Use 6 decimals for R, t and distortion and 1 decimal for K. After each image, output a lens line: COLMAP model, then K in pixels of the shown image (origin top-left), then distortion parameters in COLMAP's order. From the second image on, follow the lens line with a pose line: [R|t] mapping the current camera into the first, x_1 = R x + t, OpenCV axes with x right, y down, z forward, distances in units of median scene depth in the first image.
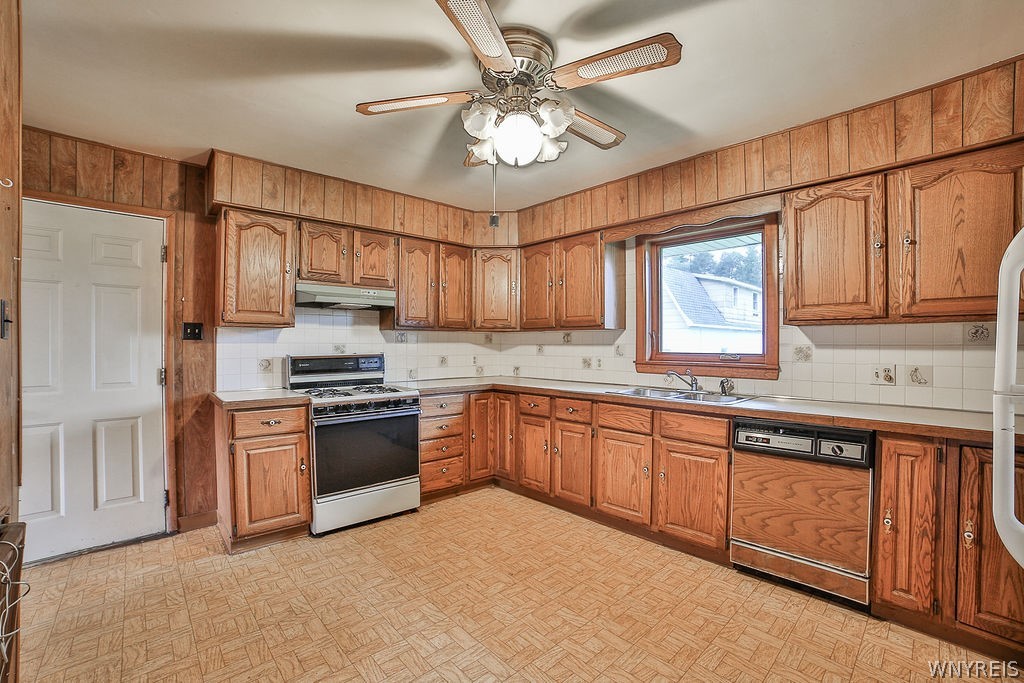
lens RADIAL K [[440.7, 0, 512.0], [0, 440.7, 341.5], [0, 0, 1]] dist [-0.111041, 0.041412]
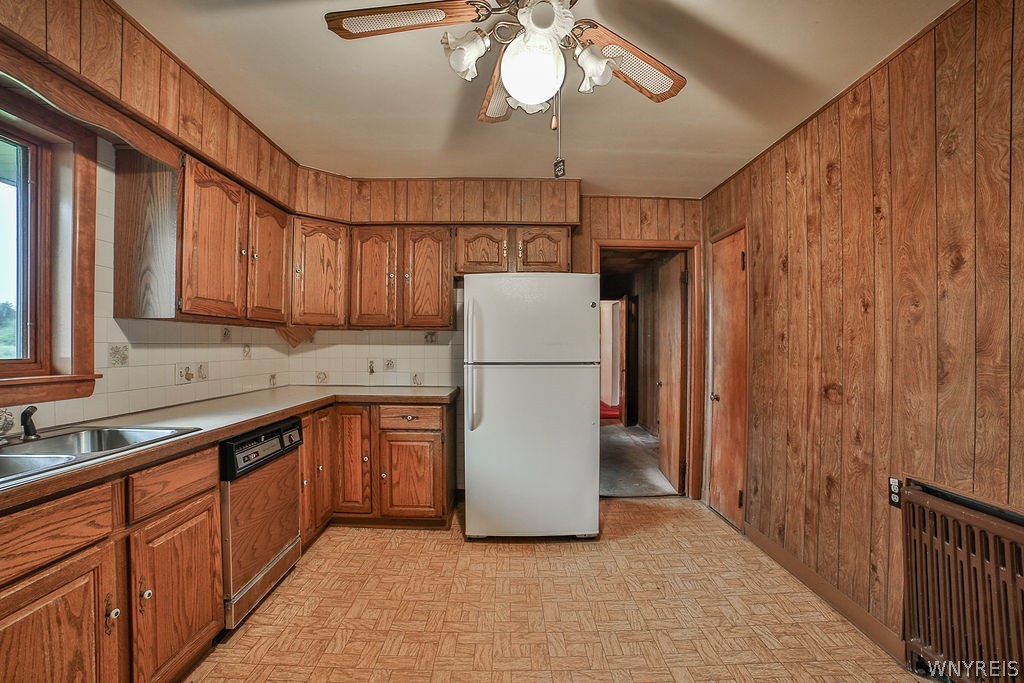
lens RADIAL K [[436.5, 0, 512.5], [0, 436.5, 345.0], [0, 0, 1]] dist [-0.111269, 0.040568]
pose [[-0.743245, -0.007688, 0.668976, -0.257860], [-0.012563, 0.999918, -0.002467, 0.003509], [-0.668902, -0.010238, -0.743280, 0.908481]]
